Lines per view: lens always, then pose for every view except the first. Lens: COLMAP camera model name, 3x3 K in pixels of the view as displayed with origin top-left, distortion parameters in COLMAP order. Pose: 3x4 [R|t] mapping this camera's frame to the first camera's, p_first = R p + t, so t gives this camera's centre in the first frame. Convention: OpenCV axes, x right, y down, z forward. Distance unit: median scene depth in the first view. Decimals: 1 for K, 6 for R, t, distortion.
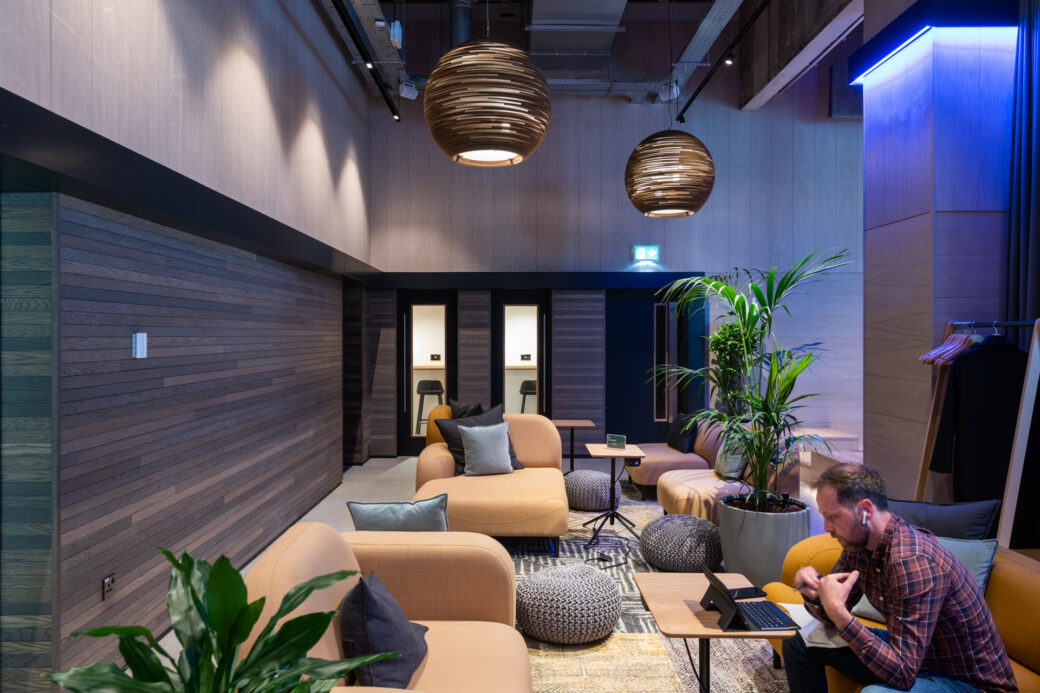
lens RADIAL K [[726.3, 0, 520.1], [0, 726.3, 346.5], [0, 0, 1]] dist [-0.011698, -0.000859]
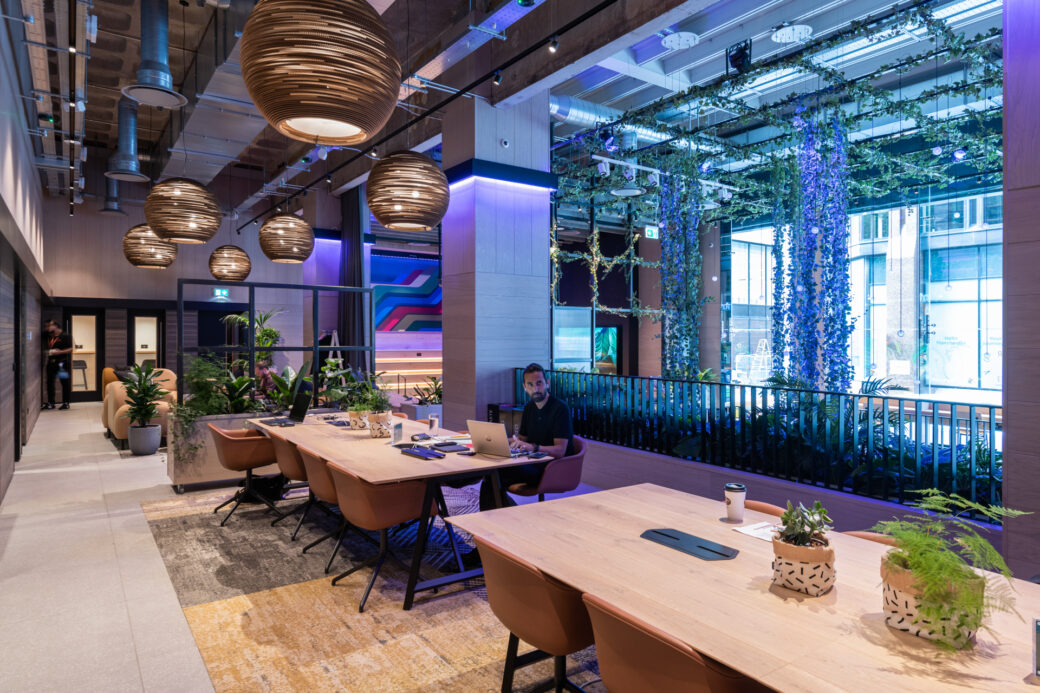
lens RADIAL K [[649.7, 0, 522.2], [0, 649.7, 343.1], [0, 0, 1]] dist [0.031603, 0.001269]
pose [[0.827822, -0.000814, 0.560990, -0.144972], [0.003356, 0.999988, -0.003502, 0.017957], [-0.560980, 0.004782, 0.827815, -0.919196]]
